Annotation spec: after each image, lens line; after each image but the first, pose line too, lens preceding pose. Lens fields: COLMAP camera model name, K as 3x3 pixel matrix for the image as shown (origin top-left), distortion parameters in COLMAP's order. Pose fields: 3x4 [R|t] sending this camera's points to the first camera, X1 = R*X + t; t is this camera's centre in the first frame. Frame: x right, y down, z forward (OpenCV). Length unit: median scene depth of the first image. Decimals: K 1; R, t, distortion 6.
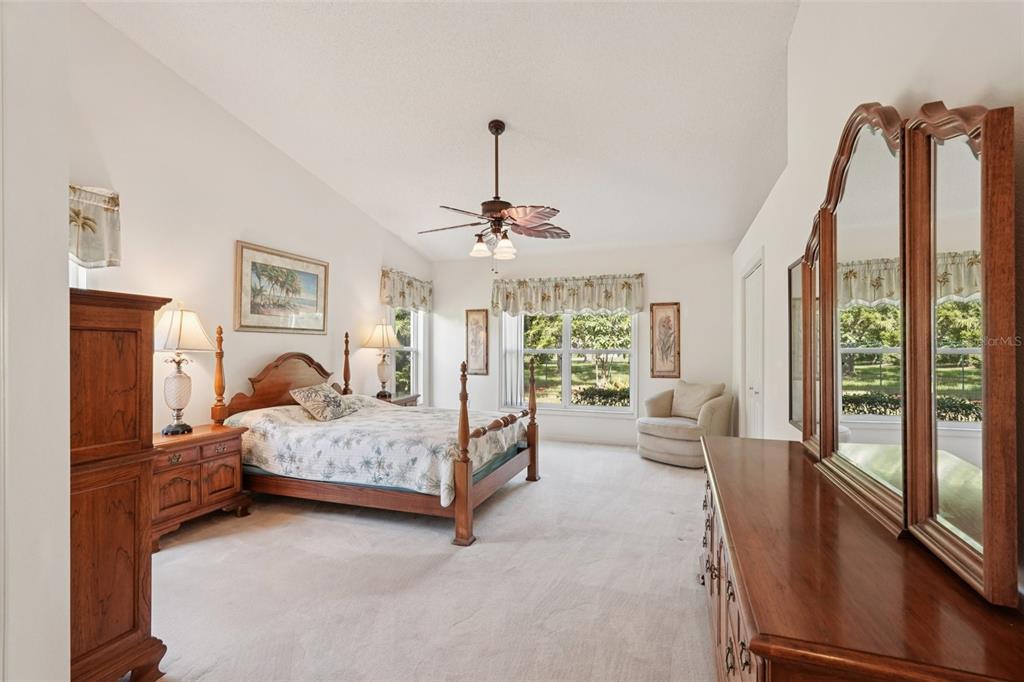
lens RADIAL K [[457.8, 0, 511.8], [0, 457.8, 342.2], [0, 0, 1]] dist [-0.012922, 0.004649]
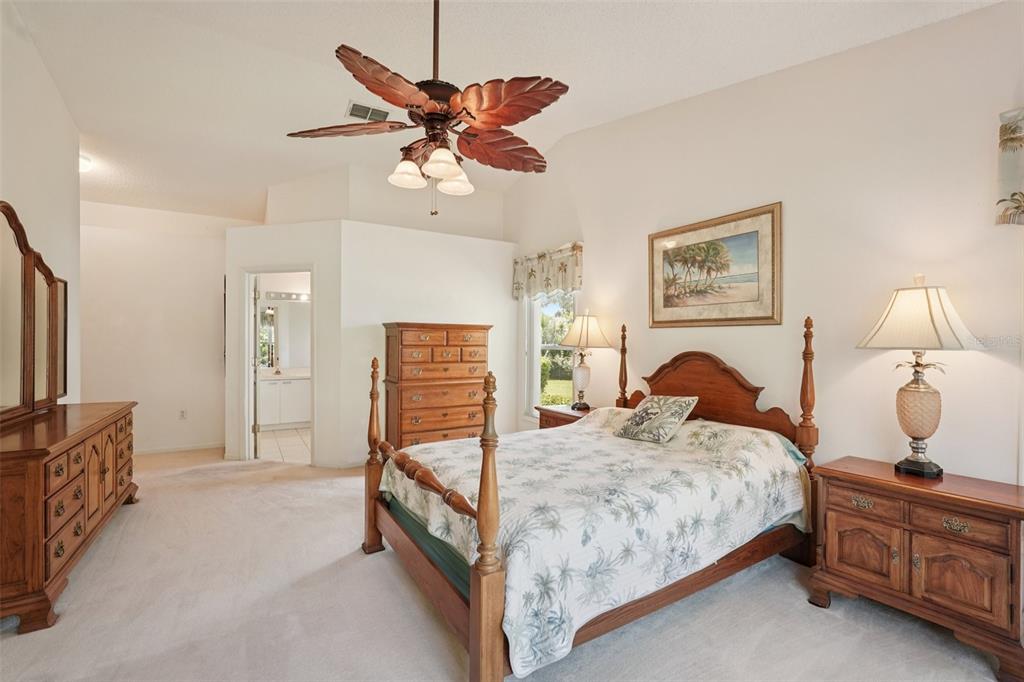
lens RADIAL K [[457.8, 0, 513.7], [0, 457.8, 341.3], [0, 0, 1]] dist [-0.012922, 0.004649]
pose [[-0.636897, -0.002139, -0.770946, 0.316911], [0.004910, 0.999965, -0.006830, 0.009312], [0.770934, -0.008135, -0.636864, 1.307348]]
